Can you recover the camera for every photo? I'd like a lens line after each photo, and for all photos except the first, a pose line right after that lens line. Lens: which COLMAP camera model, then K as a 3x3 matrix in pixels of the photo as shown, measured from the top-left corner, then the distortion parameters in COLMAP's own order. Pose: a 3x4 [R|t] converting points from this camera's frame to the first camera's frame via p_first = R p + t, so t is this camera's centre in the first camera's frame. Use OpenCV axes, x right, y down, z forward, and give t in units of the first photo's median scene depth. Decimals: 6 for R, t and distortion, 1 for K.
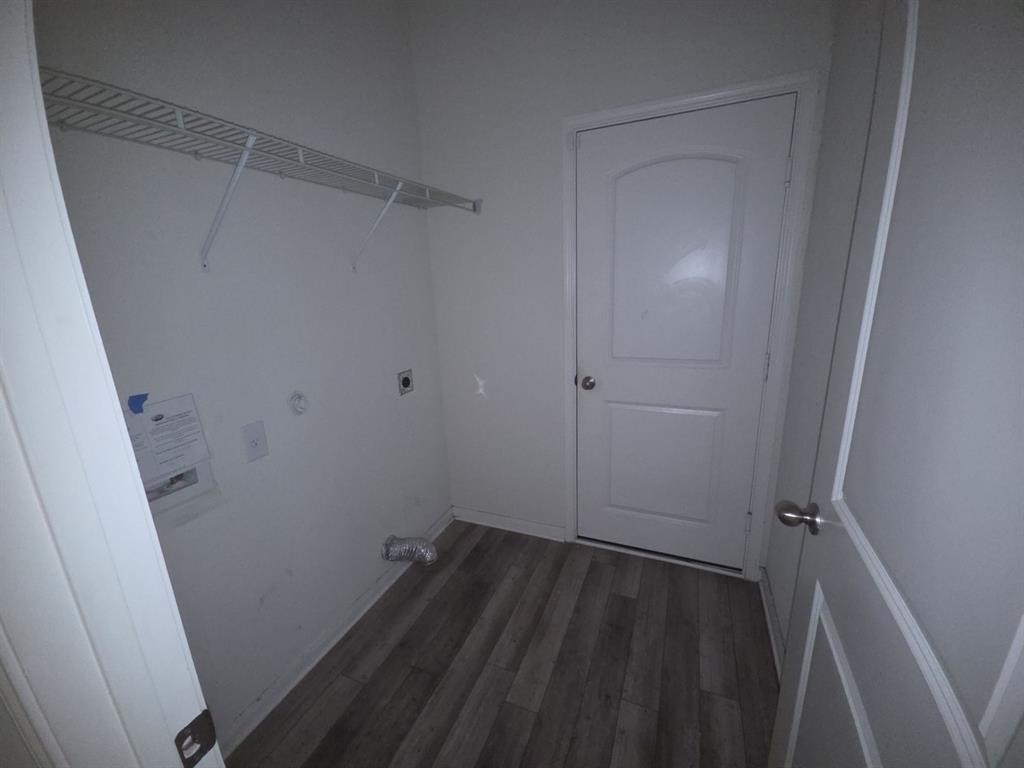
lens RADIAL K [[411.4, 0, 509.1], [0, 411.4, 387.6], [0, 0, 1]] dist [0.001624, -0.000334]
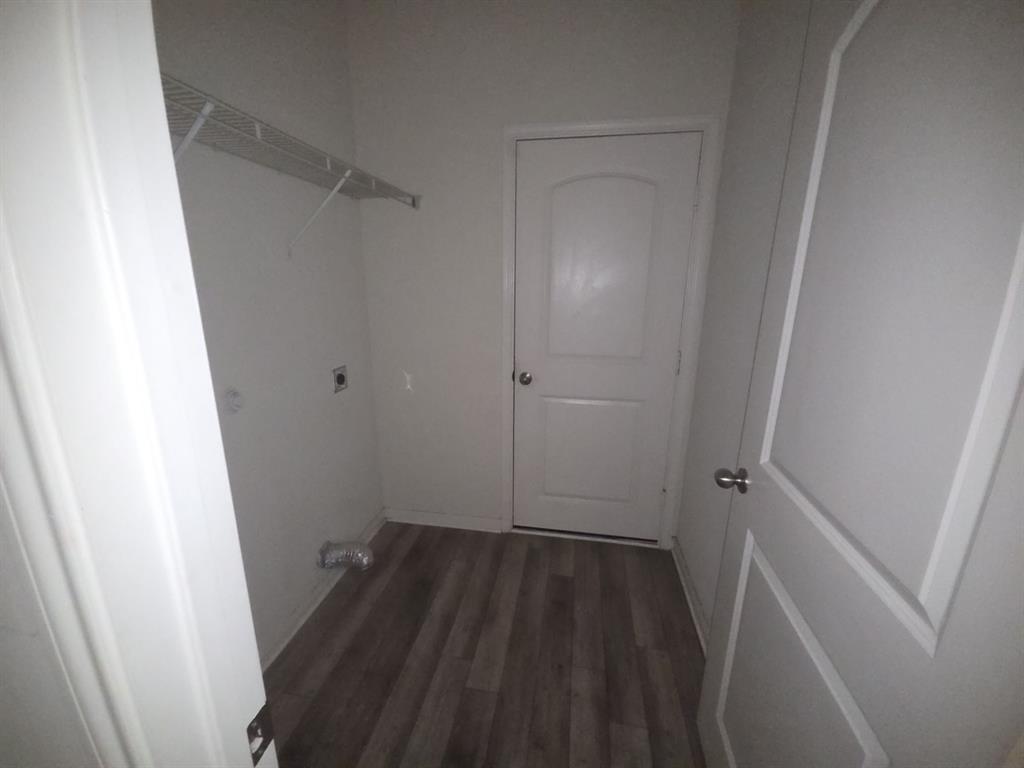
lens RADIAL K [[411.4, 0, 509.1], [0, 411.4, 387.6], [0, 0, 1]] dist [0.001624, -0.000334]
pose [[0.972347, -0.011673, 0.233250, -0.100876], [0.012421, 0.999921, -0.001735, 0.014010], [-0.233212, 0.004584, 0.972415, -0.017901]]
